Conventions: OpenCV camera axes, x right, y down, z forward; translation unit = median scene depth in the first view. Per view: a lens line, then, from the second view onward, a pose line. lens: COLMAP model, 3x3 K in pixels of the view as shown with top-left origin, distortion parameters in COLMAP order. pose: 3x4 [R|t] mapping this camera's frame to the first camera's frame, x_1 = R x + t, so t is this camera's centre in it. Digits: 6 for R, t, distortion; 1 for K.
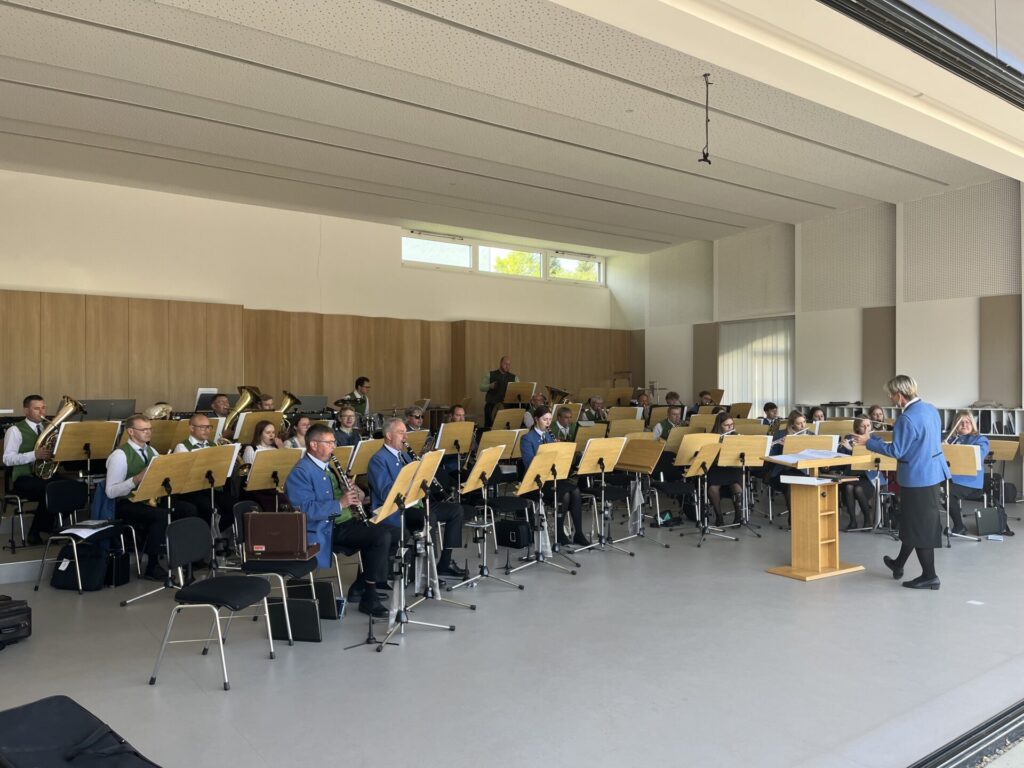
lens RADIAL K [[771.5, 0, 509.9], [0, 771.5, 383.8], [0, 0, 1]] dist [0.055095, -0.079358]
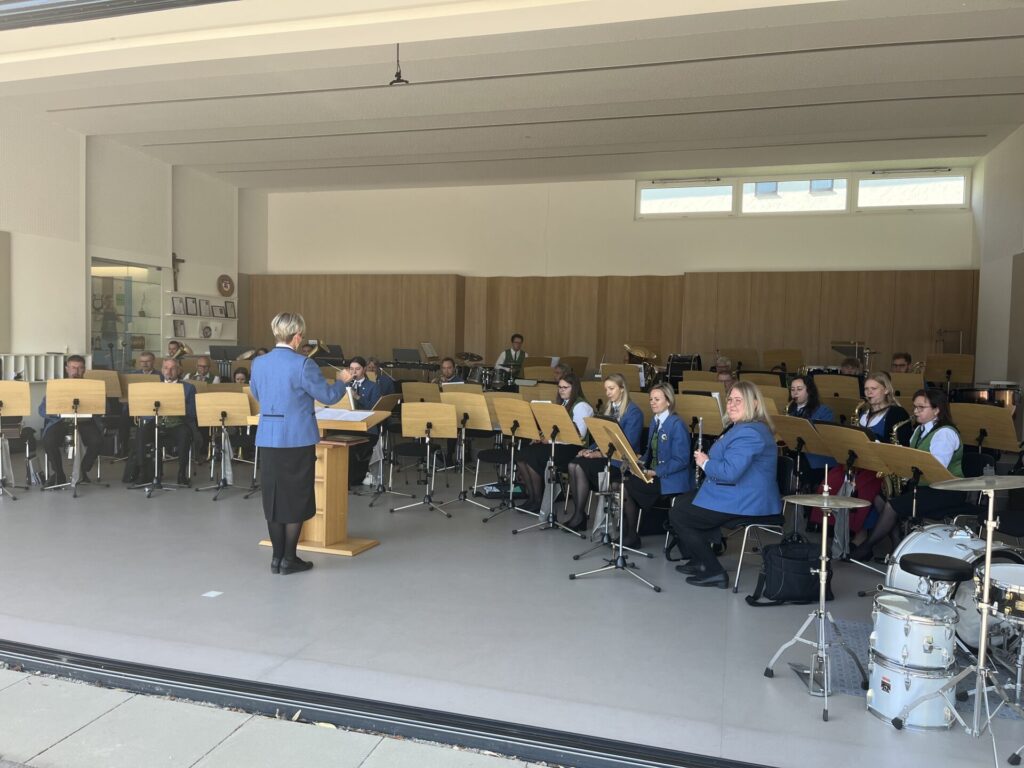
lens RADIAL K [[774.5, 0, 511.5], [0, 774.5, 387.0], [0, 0, 1]] dist [0.029584, -0.001998]
pose [[0.602373, 0.052775, -0.796468, 0.555353], [-0.018230, 0.998461, 0.052371, 0.006379], [0.798006, -0.017027, 0.602408, 0.300201]]
